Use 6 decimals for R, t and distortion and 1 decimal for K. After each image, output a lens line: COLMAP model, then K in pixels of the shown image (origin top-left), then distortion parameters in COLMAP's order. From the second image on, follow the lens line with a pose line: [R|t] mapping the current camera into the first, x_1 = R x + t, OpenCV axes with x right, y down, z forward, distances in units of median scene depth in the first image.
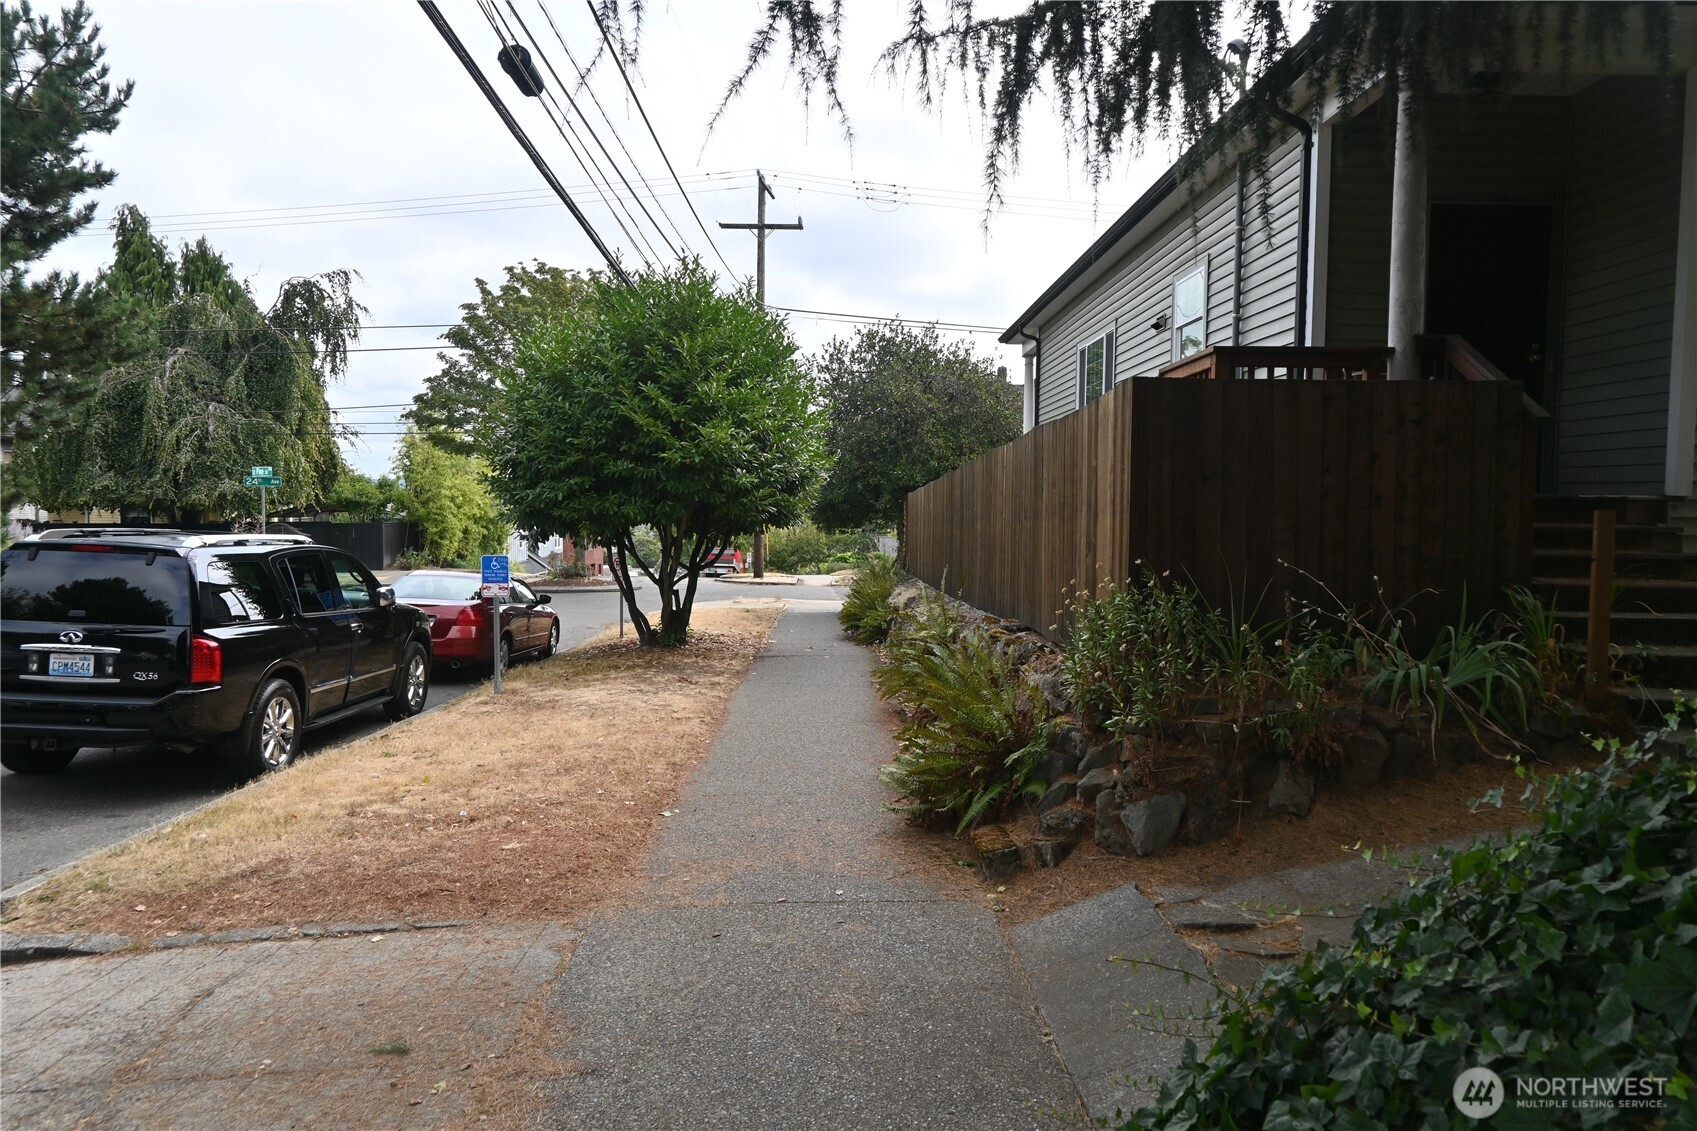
lens RADIAL K [[1151.4, 0, 849.1], [0, 1151.4, 566.0], [0, 0, 1]] dist [0.006645, 0.002377]
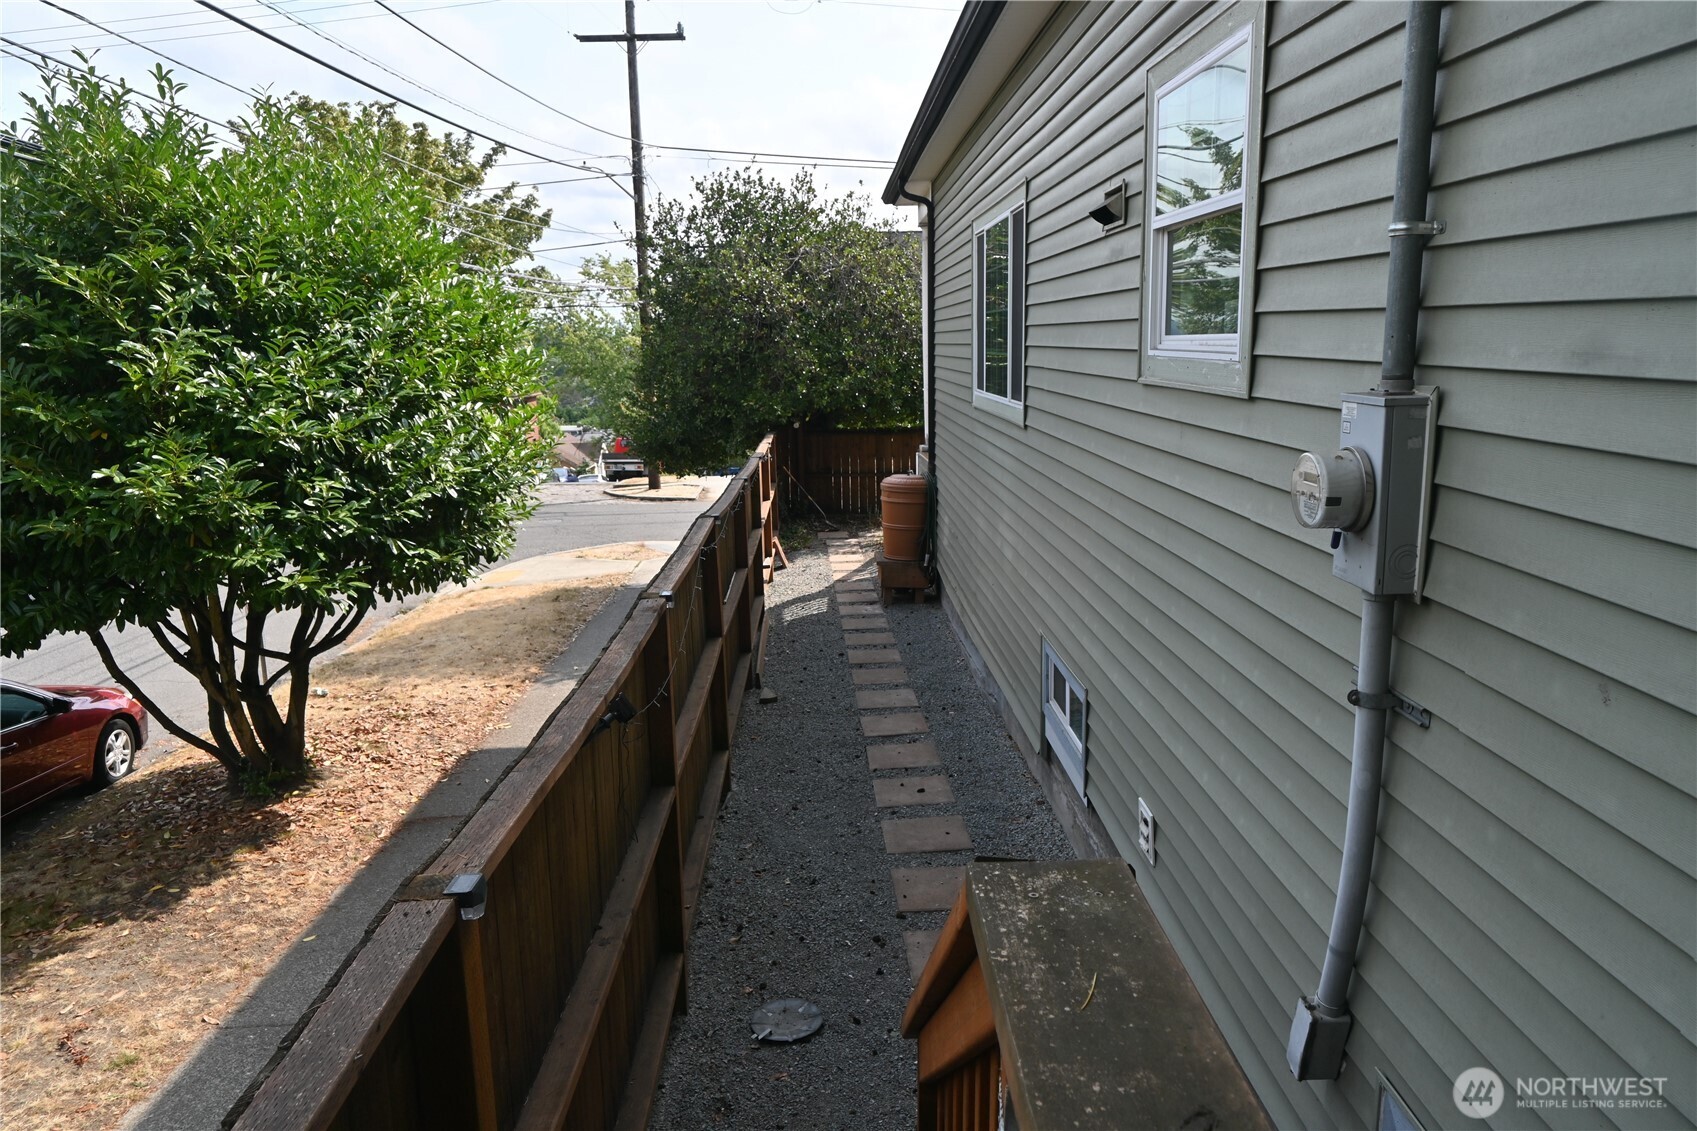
lens RADIAL K [[1151.4, 0, 841.7], [0, 1151.4, 567.0], [0, 0, 1]] dist [0.006645, 0.002377]
pose [[0.999401, -0.034592, 0.001358, 0.089752], [0.034075, 0.989889, 0.137690, -0.075661], [-0.006107, -0.137561, 0.990474, 0.310969]]
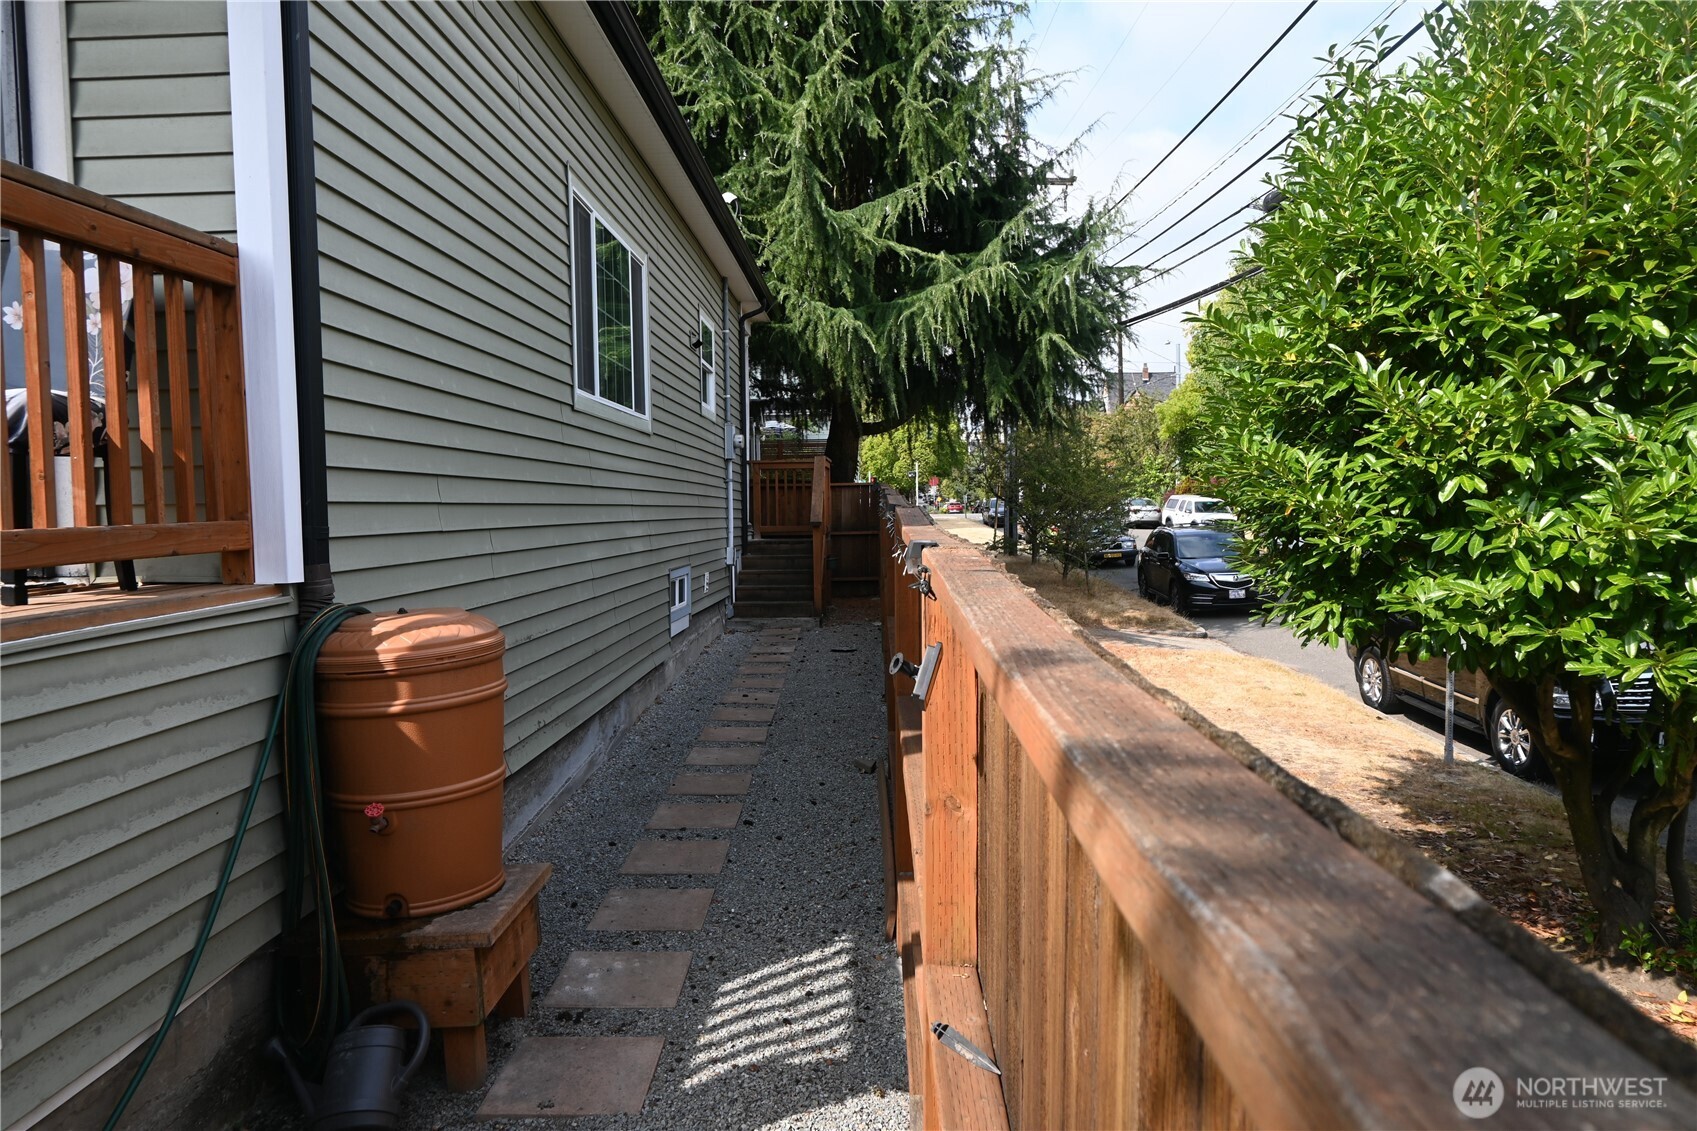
lens RADIAL K [[1151.4, 0, 846.8], [0, 1151.4, 570.2], [0, 0, 1]] dist [0.006645, 0.002377]
pose [[-0.999292, -0.004476, 0.037356, 0.061200], [-0.000305, 0.993827, 0.110937, -0.067464], [-0.037622, 0.110847, -0.993125, 0.915751]]
